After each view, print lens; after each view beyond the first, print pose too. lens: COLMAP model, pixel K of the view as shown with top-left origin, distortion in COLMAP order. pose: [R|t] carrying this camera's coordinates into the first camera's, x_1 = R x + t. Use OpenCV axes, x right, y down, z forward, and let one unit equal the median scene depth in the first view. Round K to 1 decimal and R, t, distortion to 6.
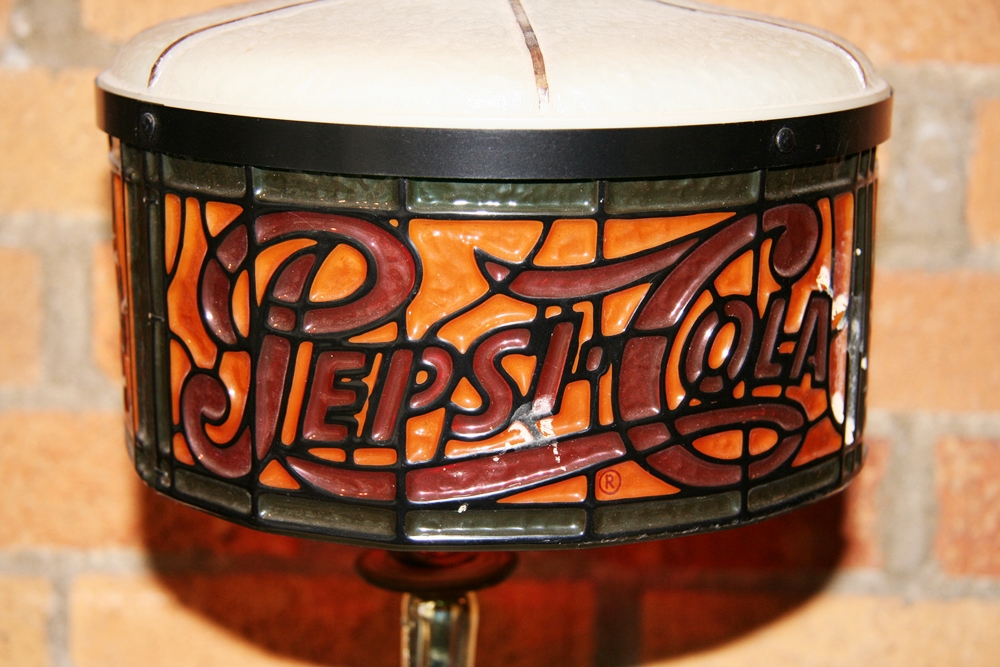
lens RADIAL K [[2244.3, 0, 500.0], [0, 2244.3, 333.5], [0, 0, 1]] dist [0.048606, 0.104814]
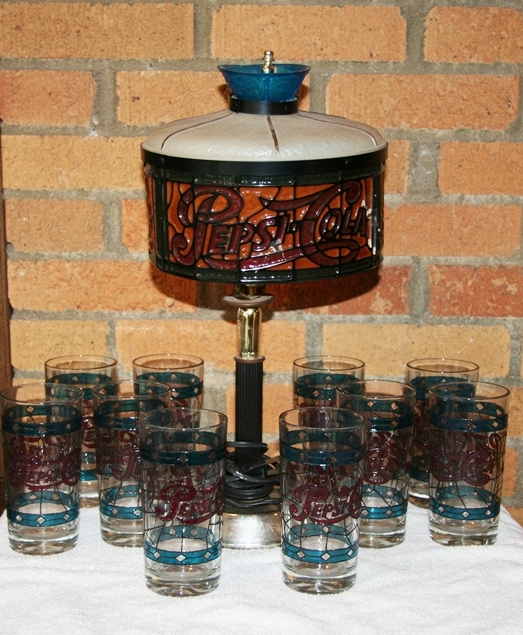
lens RADIAL K [[1225.0, 0, 261.5], [0, 1225.0, 317.5], [0, 0, 1]] dist [0.004253, 0.142144]
pose [[0.999794, -0.015873, -0.012669, 0.013477], [0.016512, 0.998506, 0.052090, 0.049512], [0.011823, -0.052289, 0.998562, -0.864791]]
